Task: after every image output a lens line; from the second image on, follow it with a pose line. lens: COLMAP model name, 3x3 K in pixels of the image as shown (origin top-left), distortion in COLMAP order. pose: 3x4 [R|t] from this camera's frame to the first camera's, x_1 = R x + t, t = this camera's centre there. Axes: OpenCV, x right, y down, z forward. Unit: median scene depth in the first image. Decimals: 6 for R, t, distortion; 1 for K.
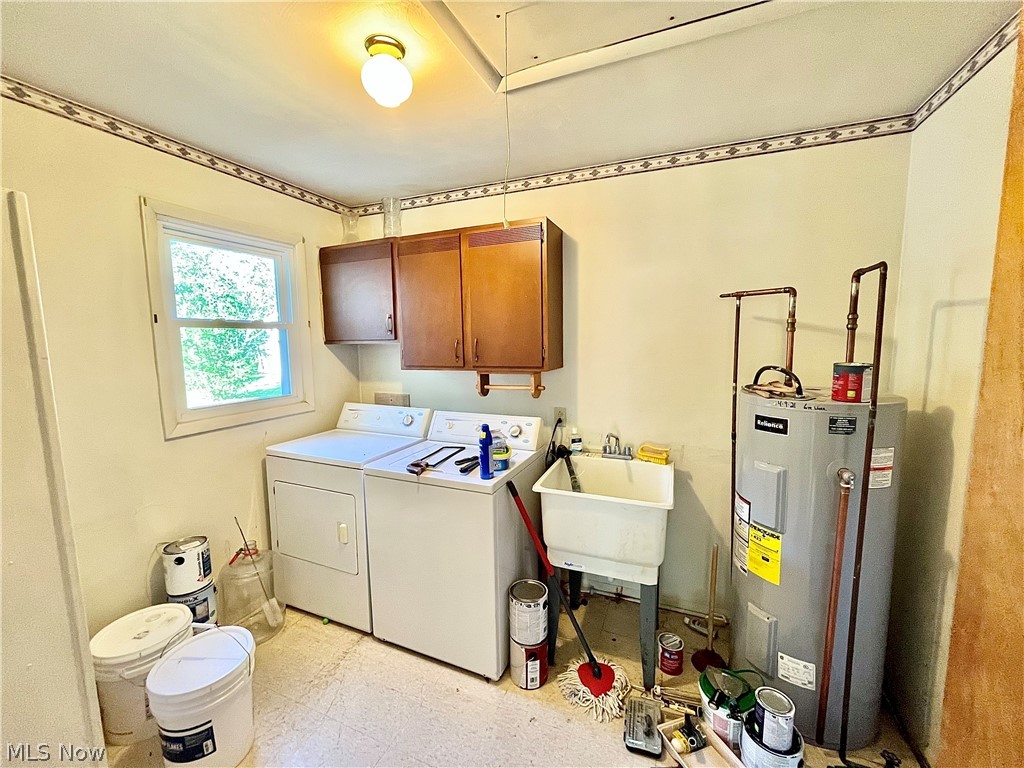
lens RADIAL K [[415.2, 0, 511.9], [0, 415.2, 384.9], [0, 0, 1]] dist [-0.002105, 0.000623]
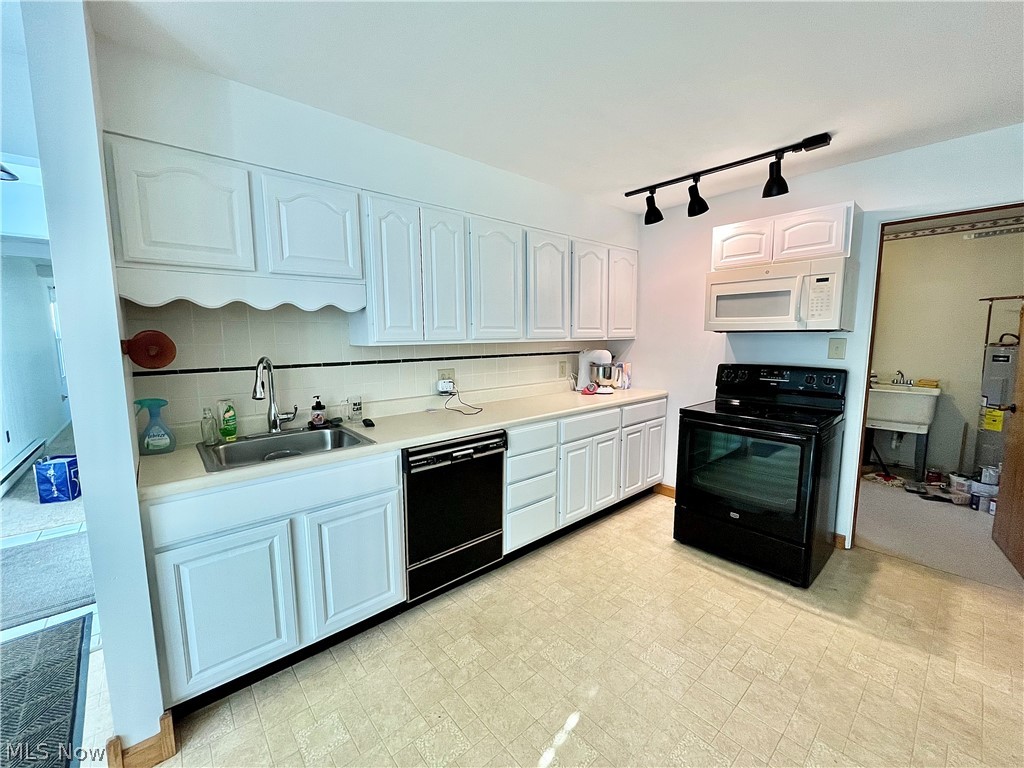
lens RADIAL K [[415.2, 0, 510.3], [0, 415.2, 383.5], [0, 0, 1]] dist [-0.002105, 0.000623]
pose [[0.900788, 0.054023, -0.430886, -0.699208], [-0.048265, 0.998539, 0.024292, 0.267716], [0.431569, -0.001085, 0.902079, -1.911360]]
